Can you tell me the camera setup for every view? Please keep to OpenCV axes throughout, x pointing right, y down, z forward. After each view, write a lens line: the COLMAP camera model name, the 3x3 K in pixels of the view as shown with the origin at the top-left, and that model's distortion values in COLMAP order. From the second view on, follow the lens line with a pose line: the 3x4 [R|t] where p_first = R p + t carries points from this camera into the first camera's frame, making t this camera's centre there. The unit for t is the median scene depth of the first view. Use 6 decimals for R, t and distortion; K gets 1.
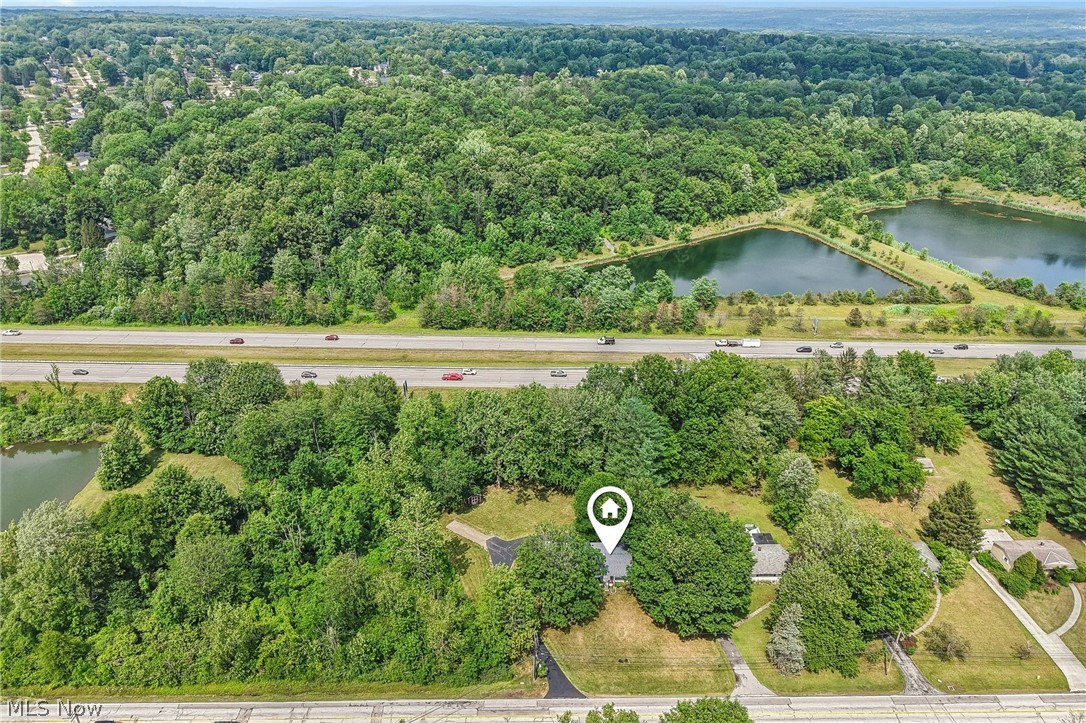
lens RADIAL K [[733.2, 0, 543.0], [0, 733.2, 361.5], [0, 0, 1]] dist [0.003892, 0.002753]
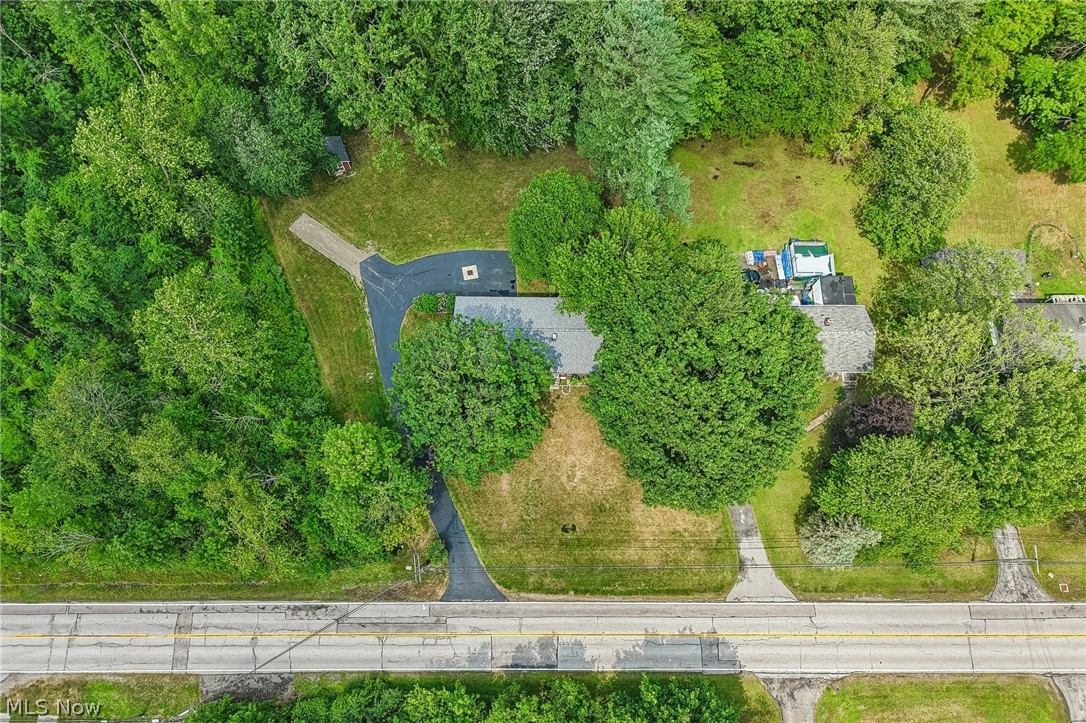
lens RADIAL K [[733.2, 0, 543.0], [0, 733.2, 361.5], [0, 0, 1]] dist [0.003892, 0.002753]
pose [[0.999750, 0.018554, 0.012445, 0.079149], [-0.021794, 0.687551, 0.725809, -0.160070], [0.004910, -0.725899, 0.687784, 0.694079]]
